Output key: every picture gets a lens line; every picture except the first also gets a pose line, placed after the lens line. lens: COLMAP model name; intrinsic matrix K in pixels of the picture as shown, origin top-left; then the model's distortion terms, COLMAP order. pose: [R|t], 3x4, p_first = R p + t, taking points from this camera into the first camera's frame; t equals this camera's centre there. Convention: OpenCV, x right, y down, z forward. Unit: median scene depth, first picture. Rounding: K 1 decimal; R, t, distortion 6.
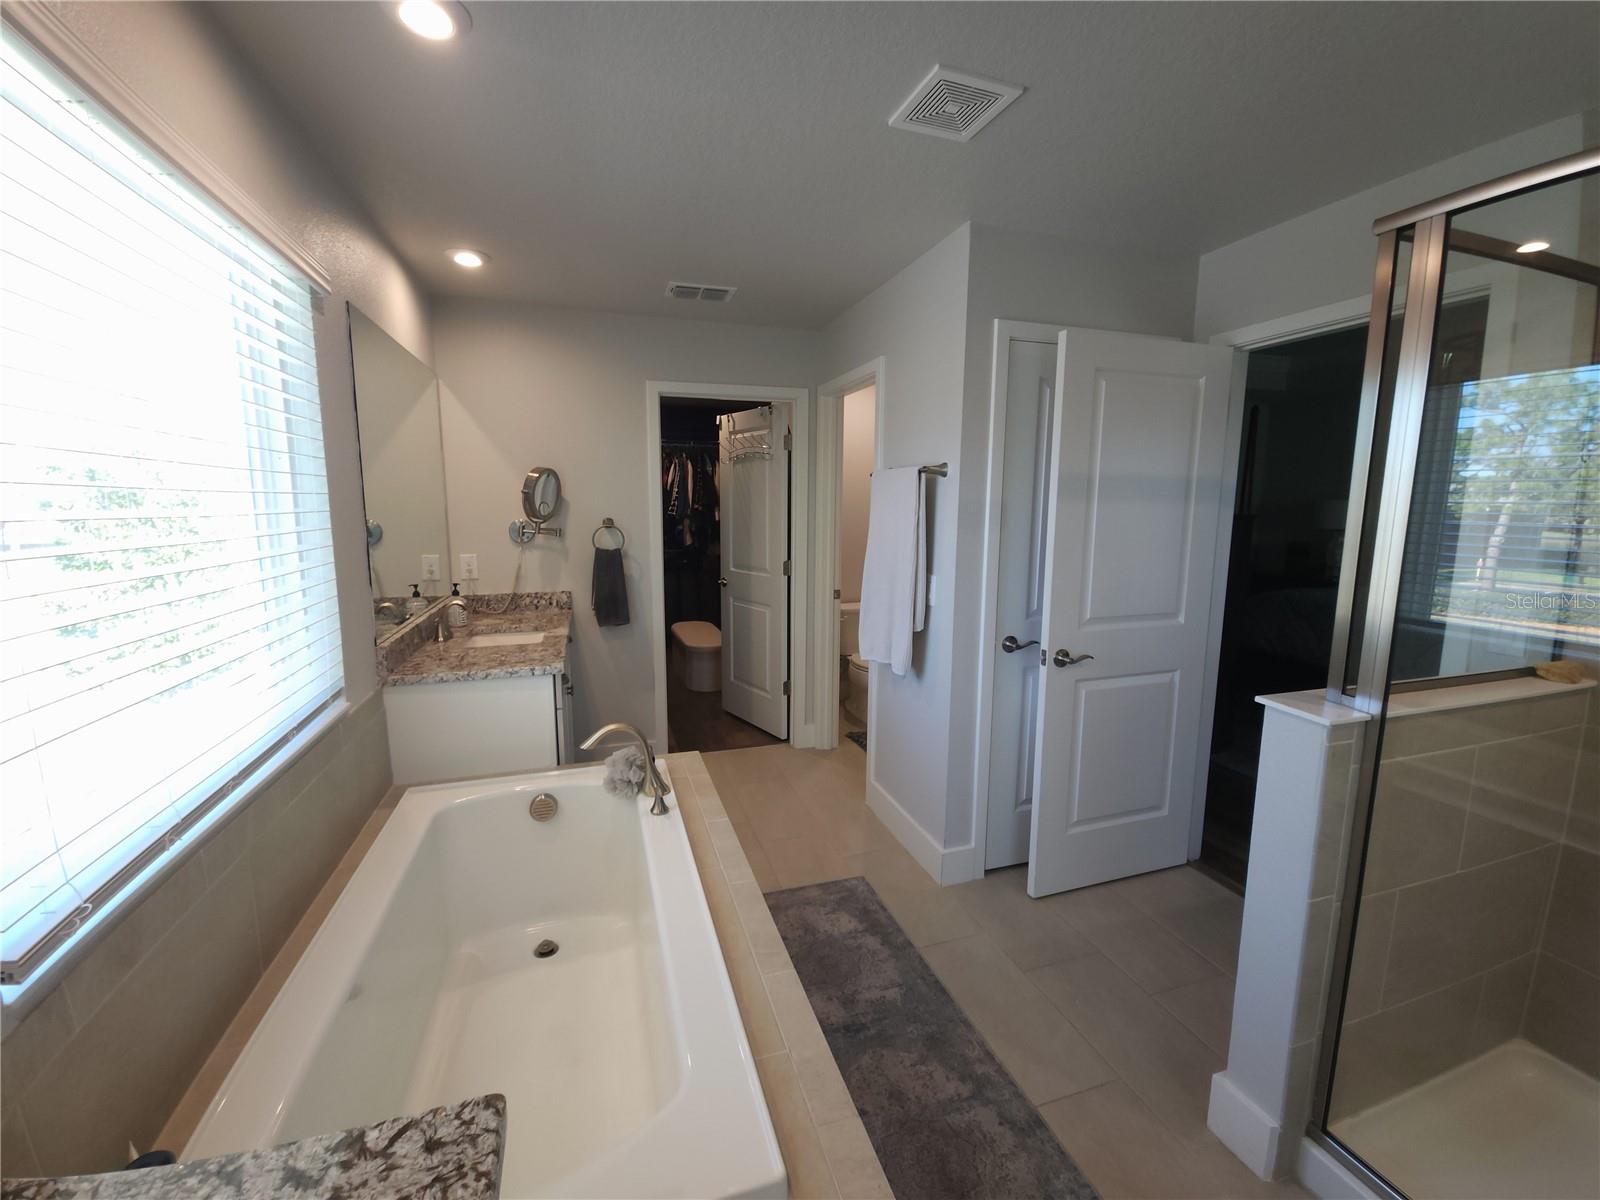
lens RADIAL K [[650.6, 0, 805.0], [0, 650.6, 595.3], [0, 0, 1]] dist [0.004624, 0.000627]
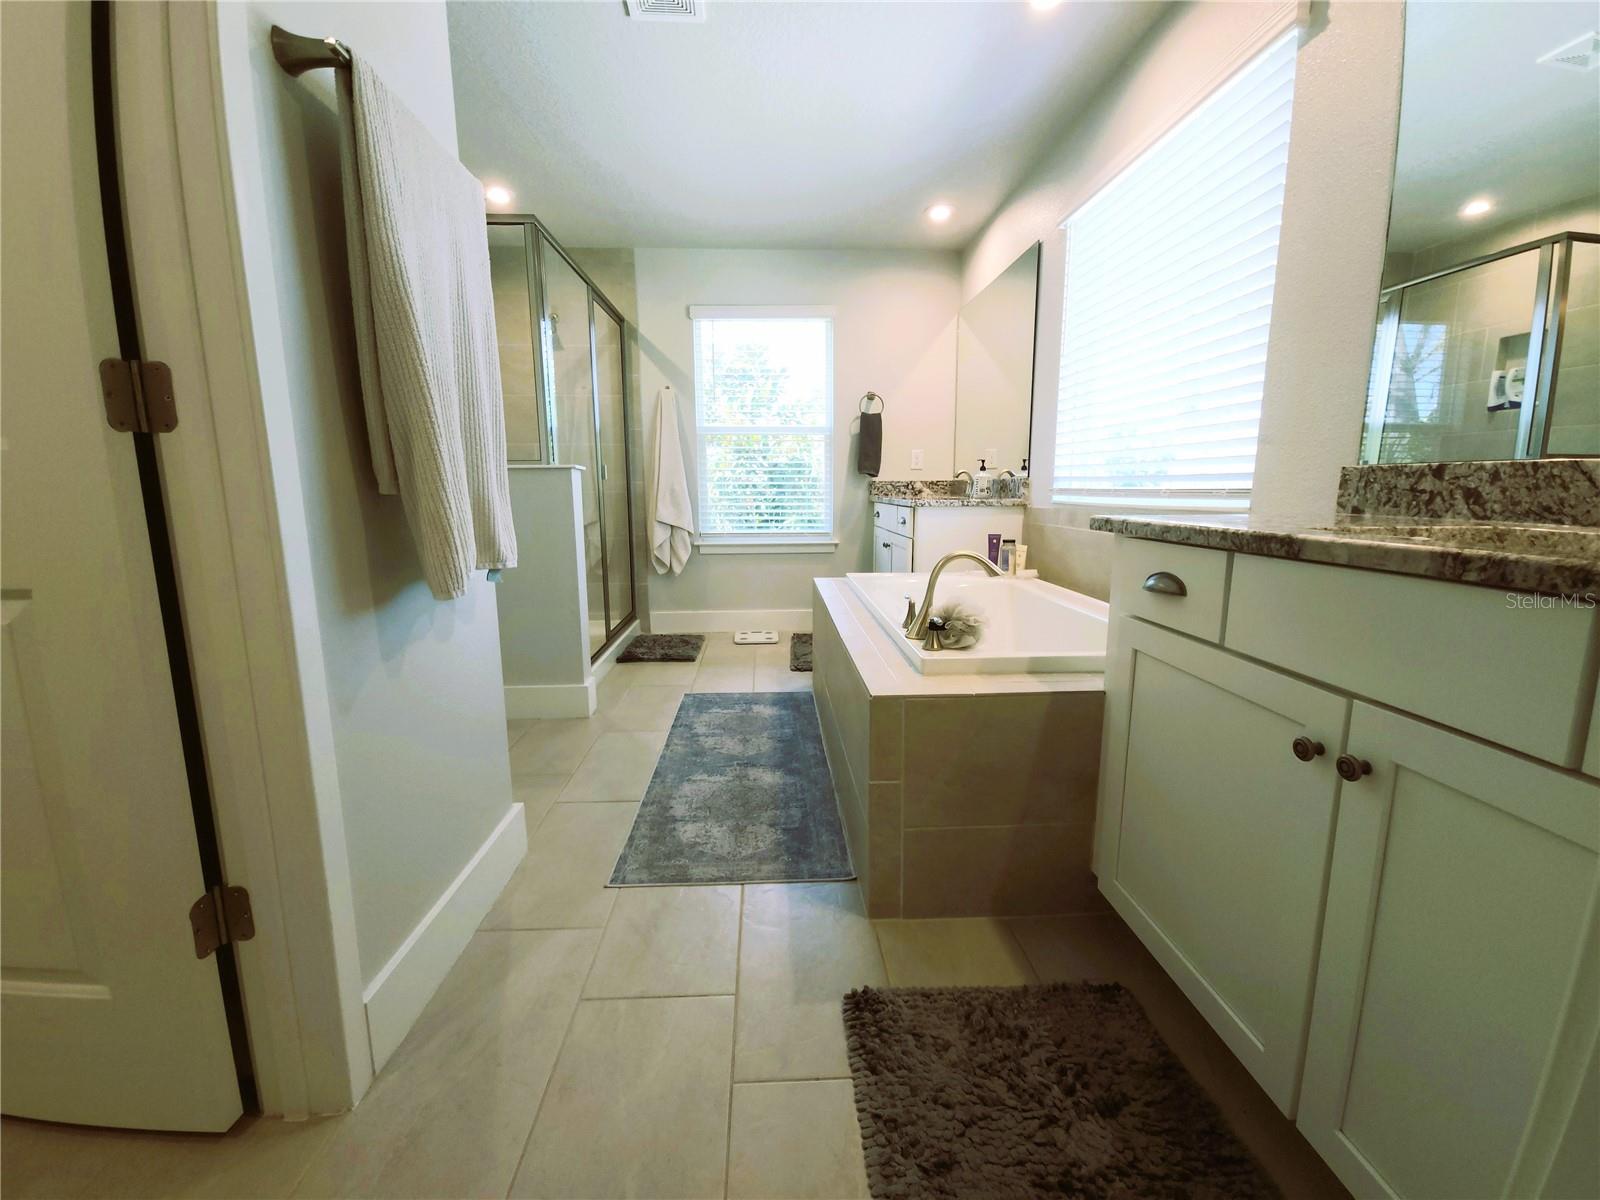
lens RADIAL K [[650.6, 0, 795.9], [0, 650.6, 591.0], [0, 0, 1]] dist [0.004624, 0.000627]
pose [[-0.961806, -0.044562, 0.270081, -0.342511], [0.038315, 0.955031, 0.294021, -0.019190], [-0.271038, 0.293139, -0.916847, 2.066492]]
